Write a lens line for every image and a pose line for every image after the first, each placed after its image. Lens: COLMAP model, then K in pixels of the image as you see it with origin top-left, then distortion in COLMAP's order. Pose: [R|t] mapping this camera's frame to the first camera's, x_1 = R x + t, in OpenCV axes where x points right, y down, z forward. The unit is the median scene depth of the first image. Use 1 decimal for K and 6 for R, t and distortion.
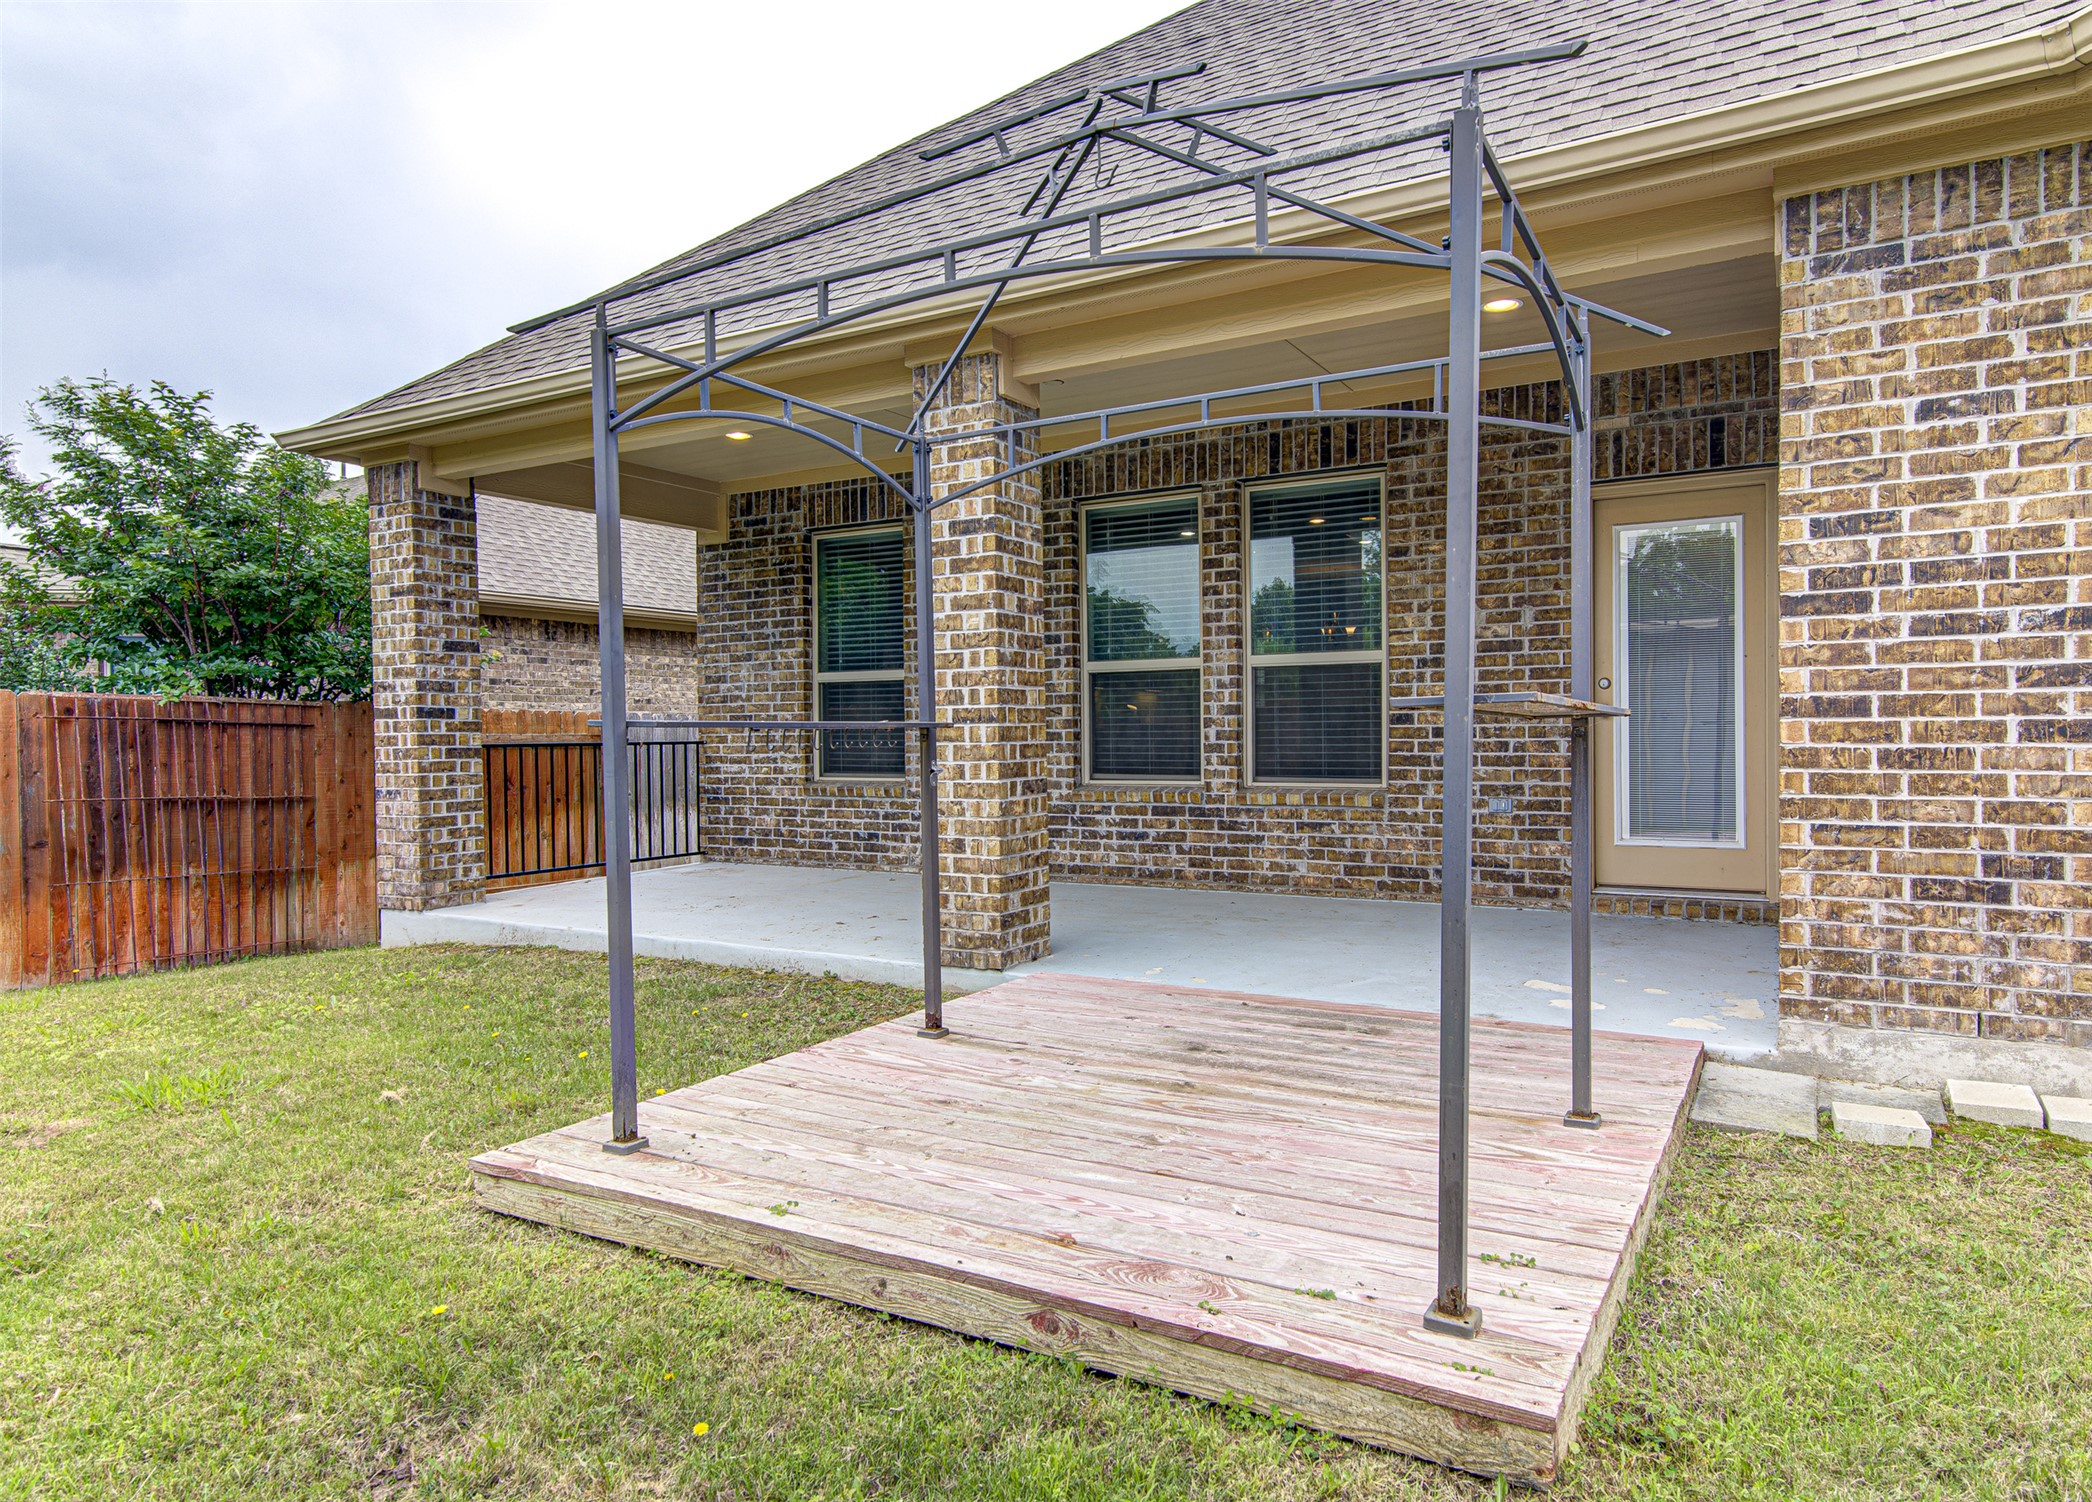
lens RADIAL K [[1263.5, 0, 1040.9], [0, 1263.5, 747.5], [0, 0, 1]] dist [0.019638, -0.001177]
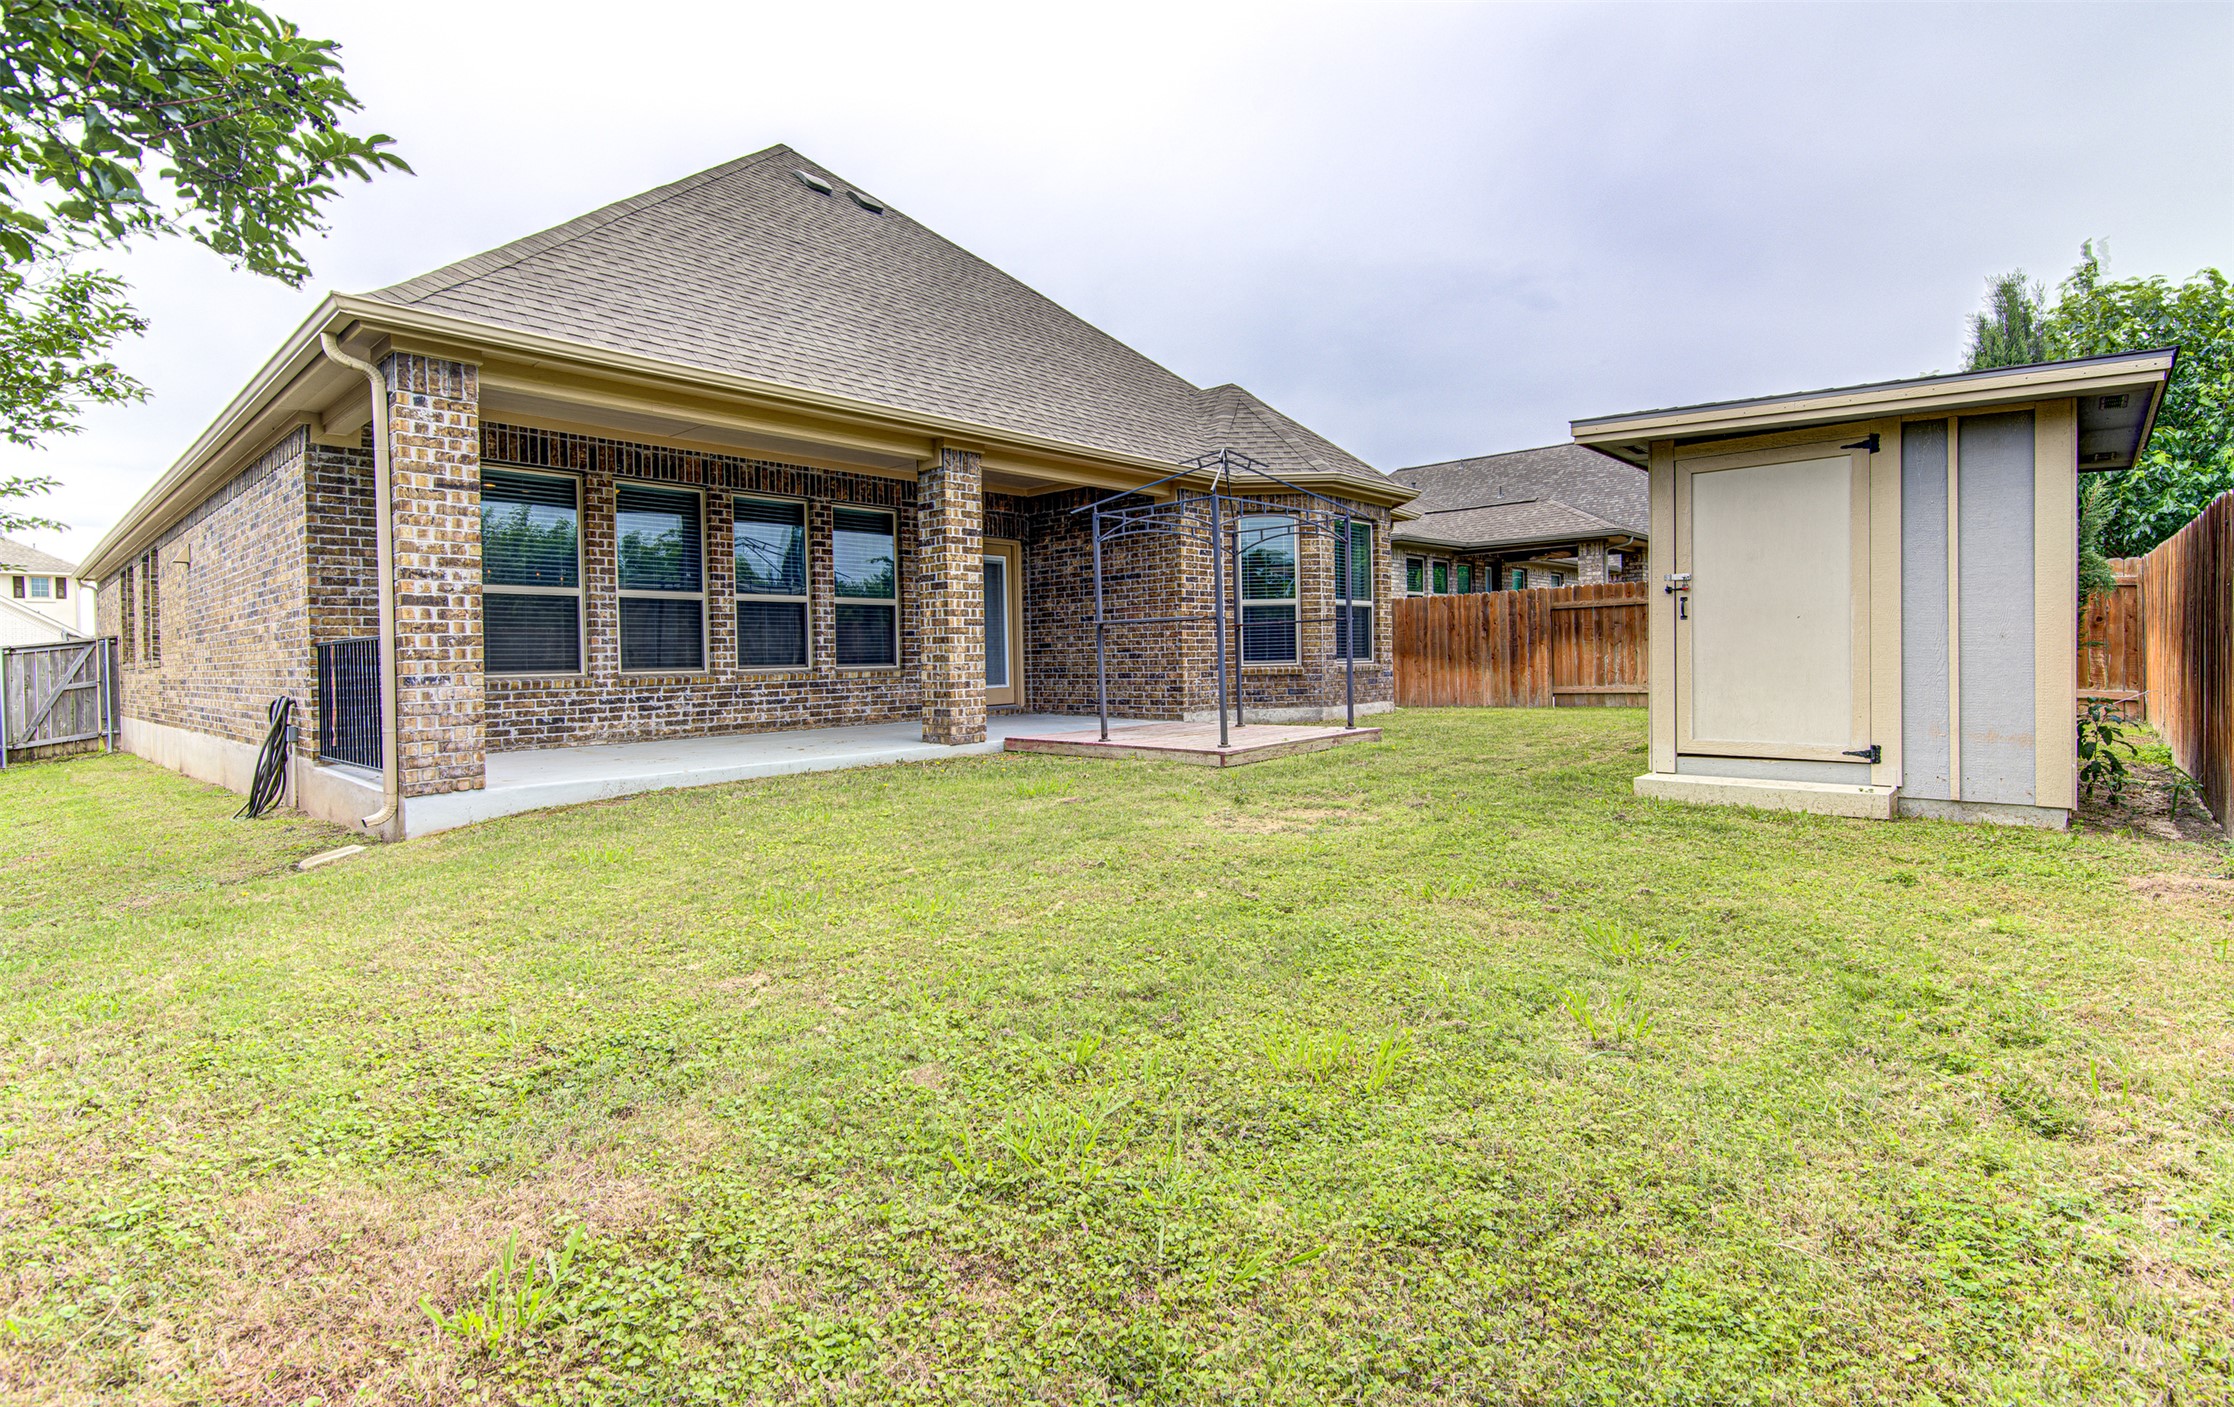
lens RADIAL K [[1049.6, 0, 1153.4], [0, 1049.6, 670.2], [0, 0, 1]] dist [0.011173, -0.000317]
pose [[0.180956, -0.005339, 0.983477, -1.205698], [0.030775, 0.999526, -0.000237, 0.045301], [-0.983010, 0.030309, 0.181035, 0.273960]]
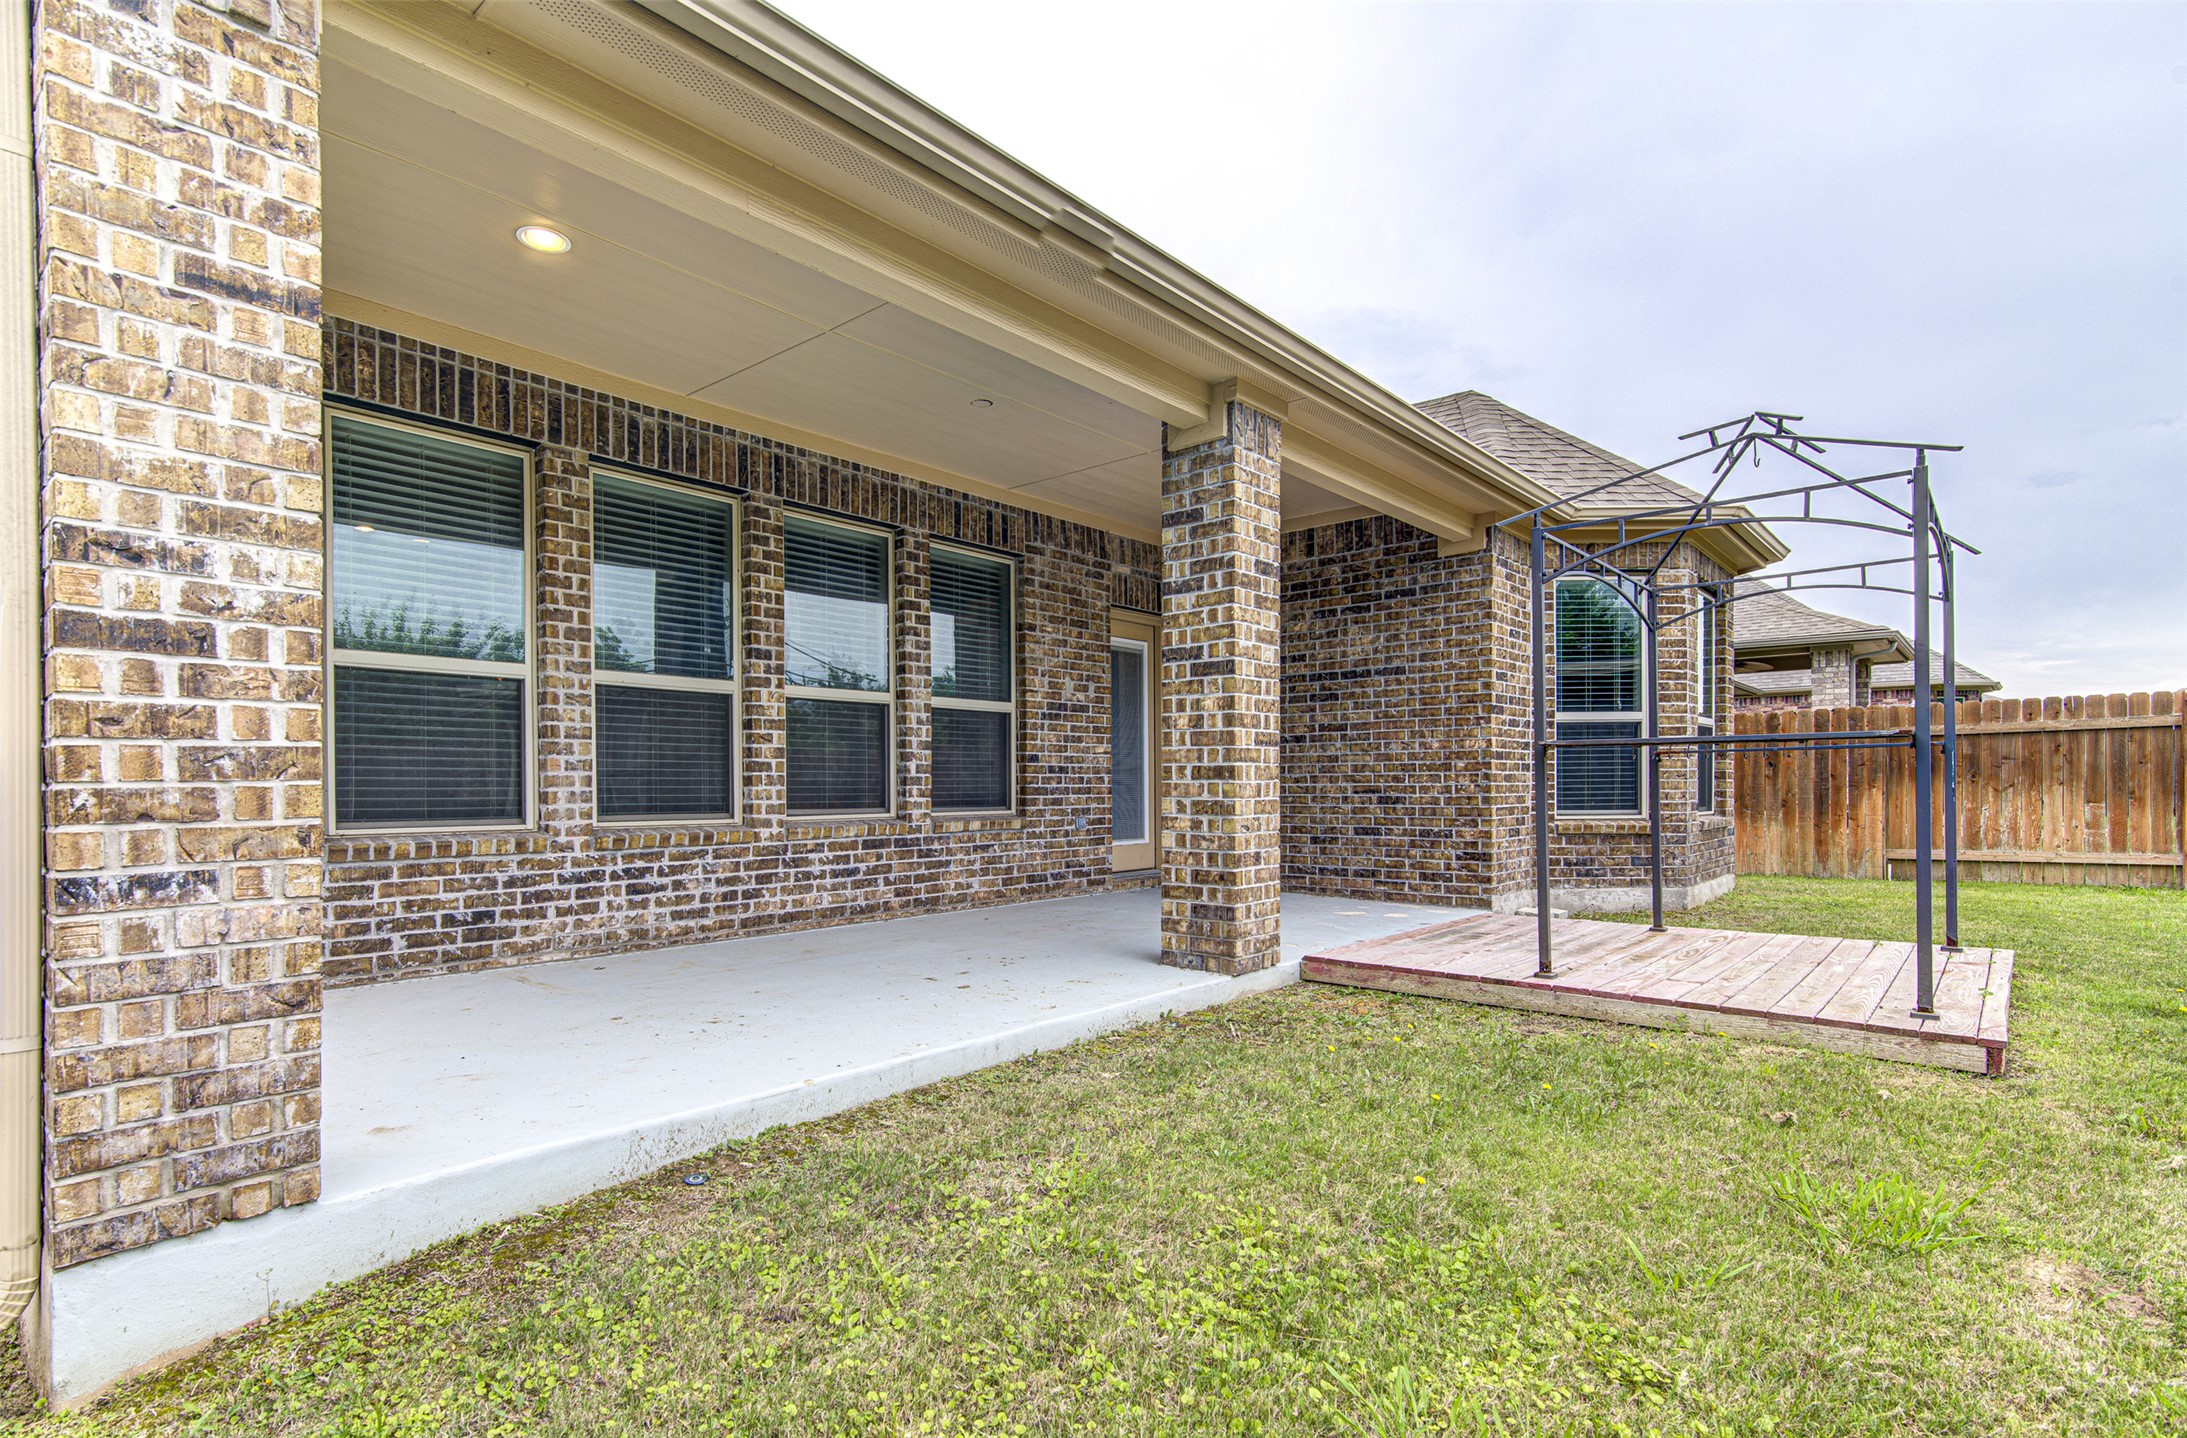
lens RADIAL K [[1097.3, 0, 1044.2], [0, 1097.3, 793.2], [0, 0, 1]] dist [0.010176, -0.000118]
pose [[0.191256, 0.003133, 0.981535, -0.726287], [0.015228, 0.999865, -0.006158, 0.017679], [-0.981422, 0.016125, 0.191183, 0.706272]]
